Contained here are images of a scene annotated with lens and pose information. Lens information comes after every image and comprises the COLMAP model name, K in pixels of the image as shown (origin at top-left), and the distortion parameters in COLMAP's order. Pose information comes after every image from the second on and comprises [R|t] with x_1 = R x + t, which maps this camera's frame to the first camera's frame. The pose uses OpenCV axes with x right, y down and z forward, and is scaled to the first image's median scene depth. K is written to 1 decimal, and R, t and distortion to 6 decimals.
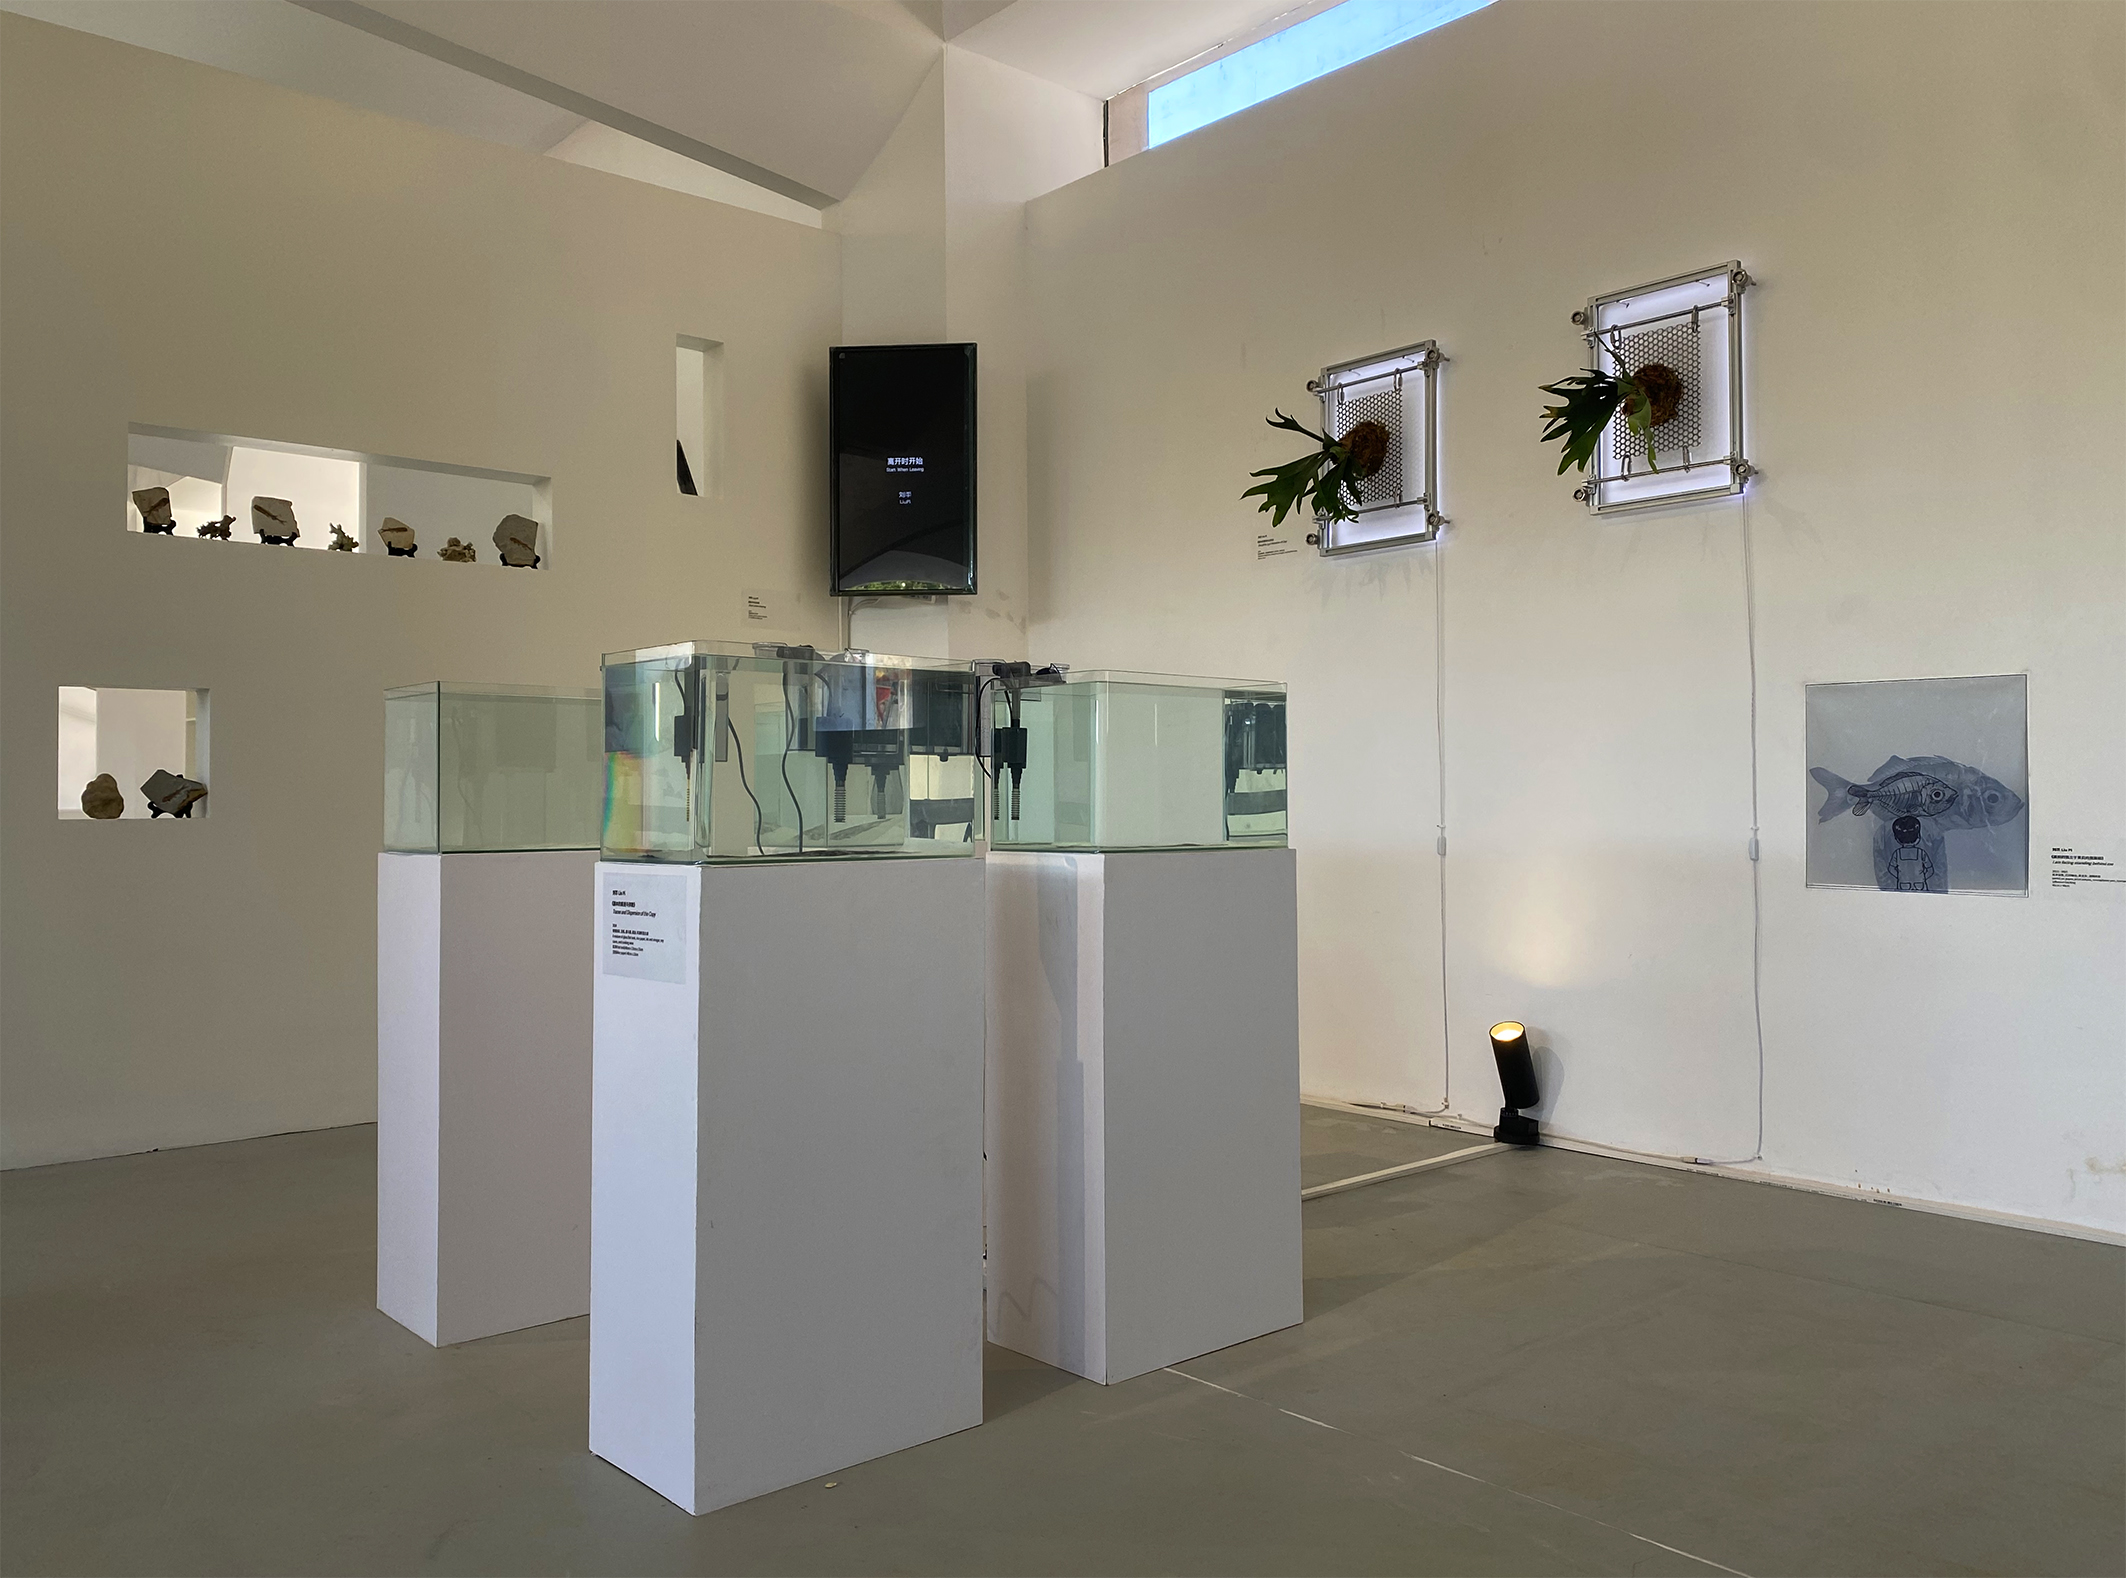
lens RADIAL K [[1650.2, 0, 999.2], [0, 1650.2, 756.9], [0, 0, 1]] dist [0.051608, -0.036748]
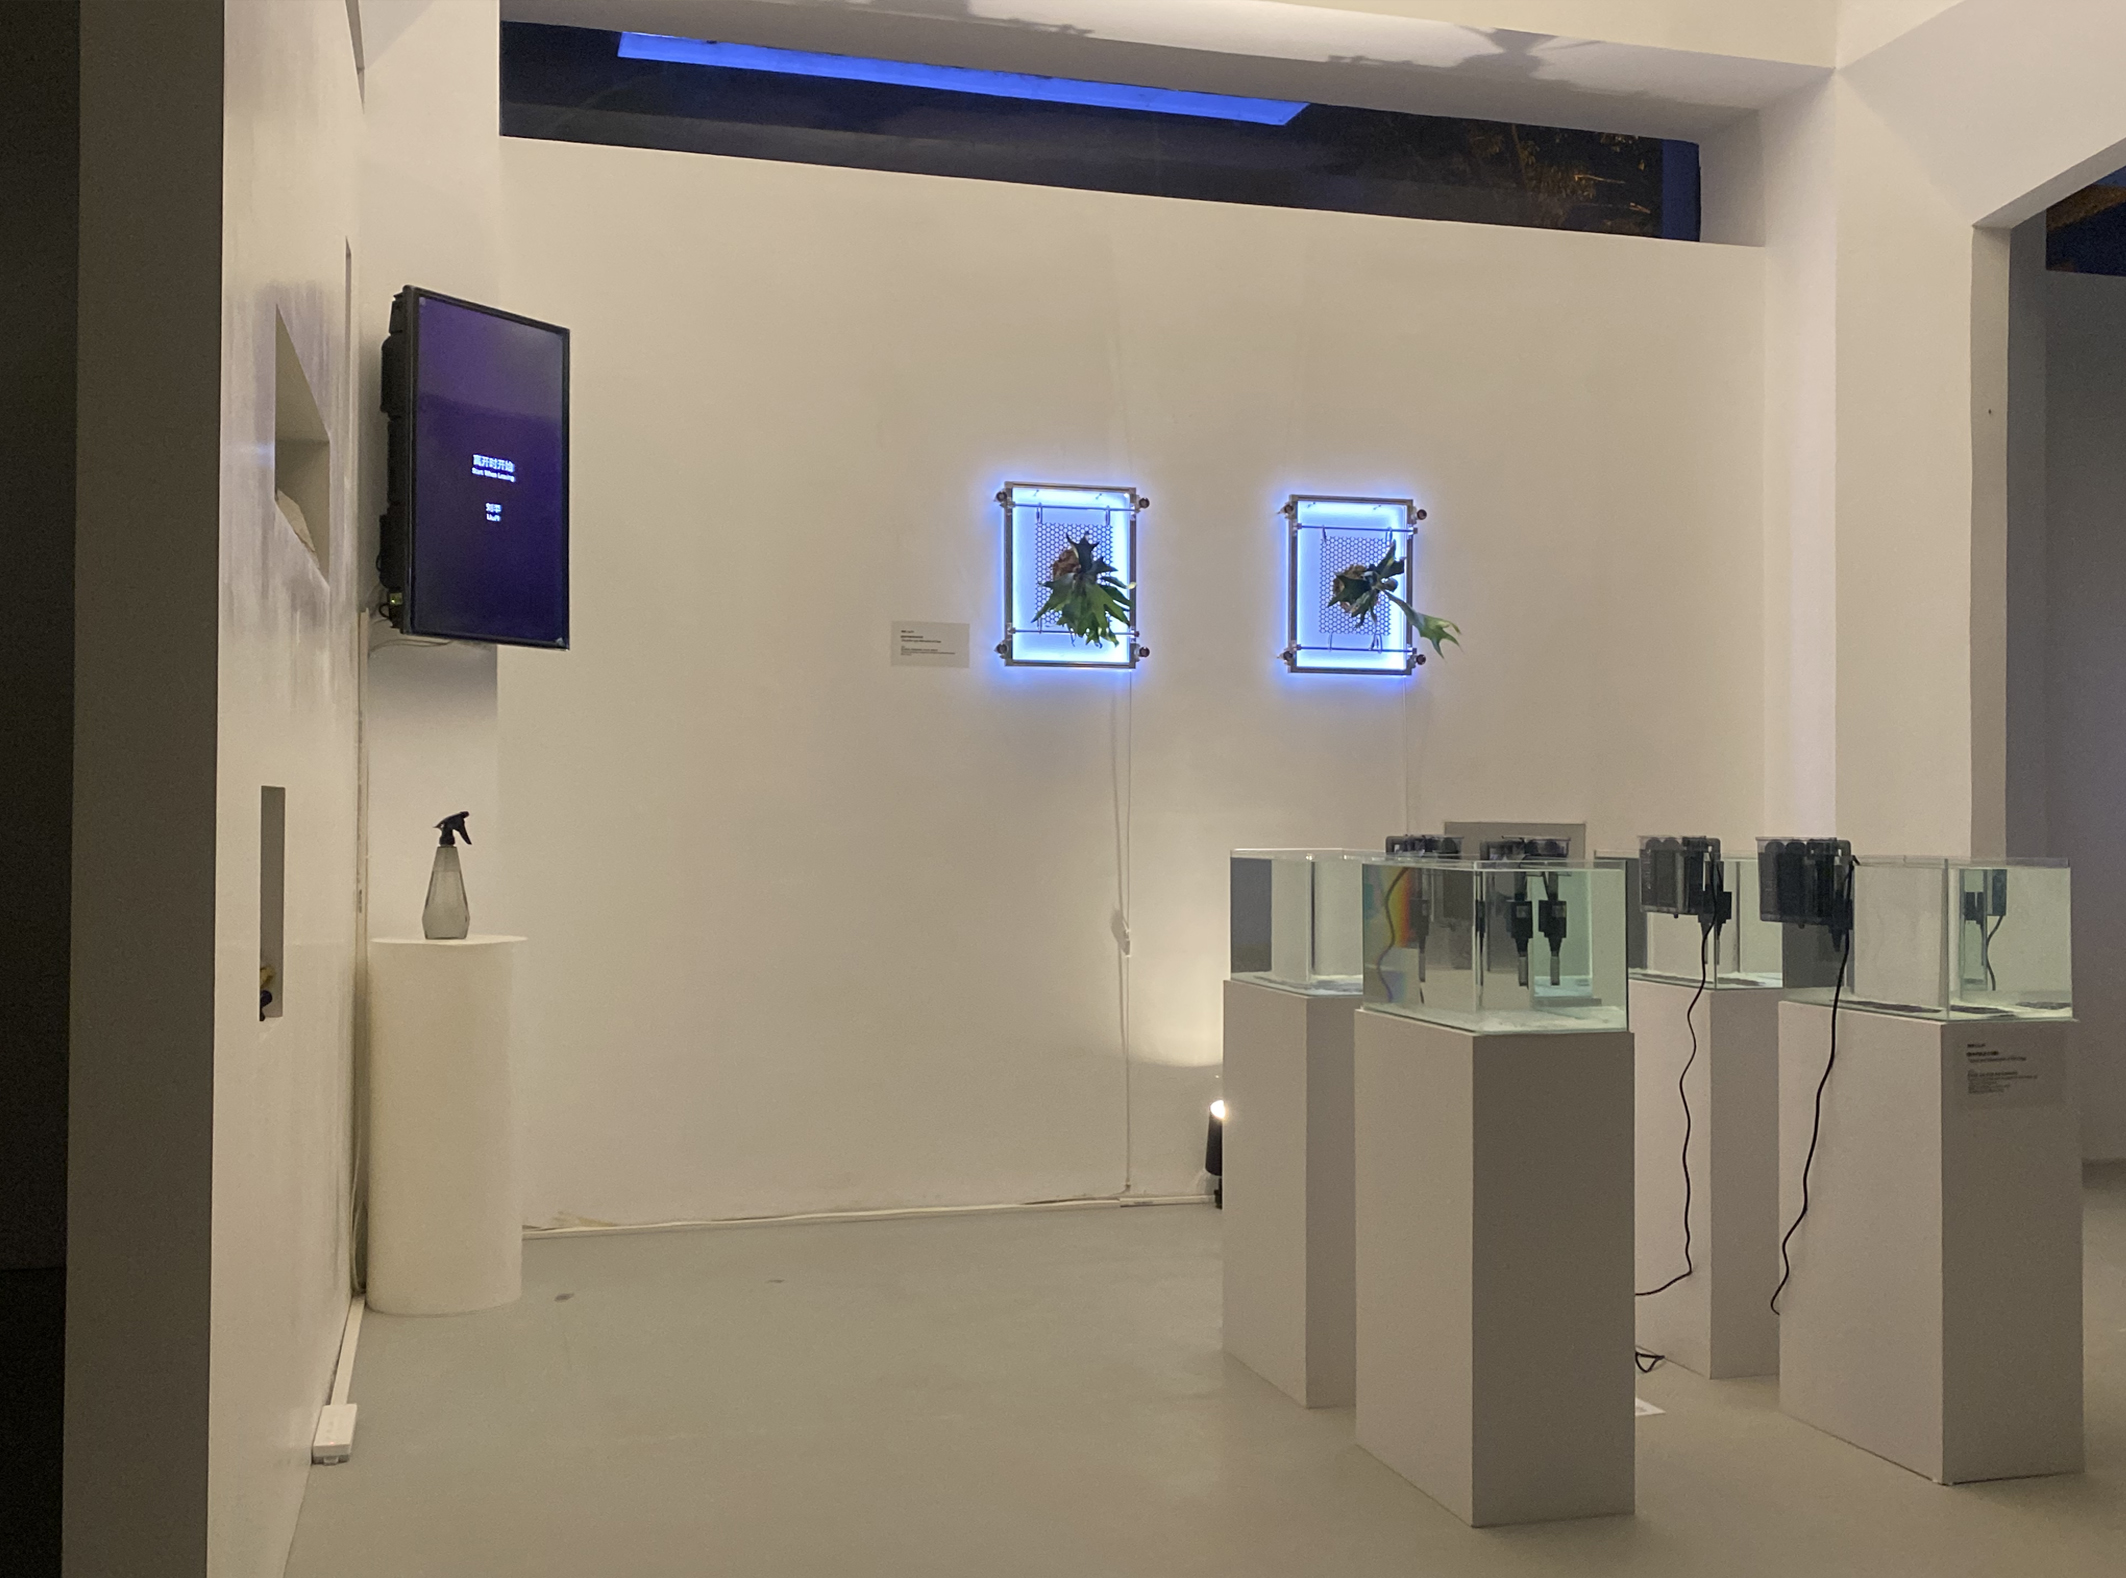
lens RADIAL K [[2042.5, 0, 1055.5], [0, 2042.5, 788.6], [0, 0, 1]] dist [0.079831, 0.000000]
pose [[0.442619, 0.019367, 0.896501, -1.117120], [-0.028129, 0.999575, -0.007706, -0.047279], [-0.896269, -0.021807, 0.442975, 0.520445]]
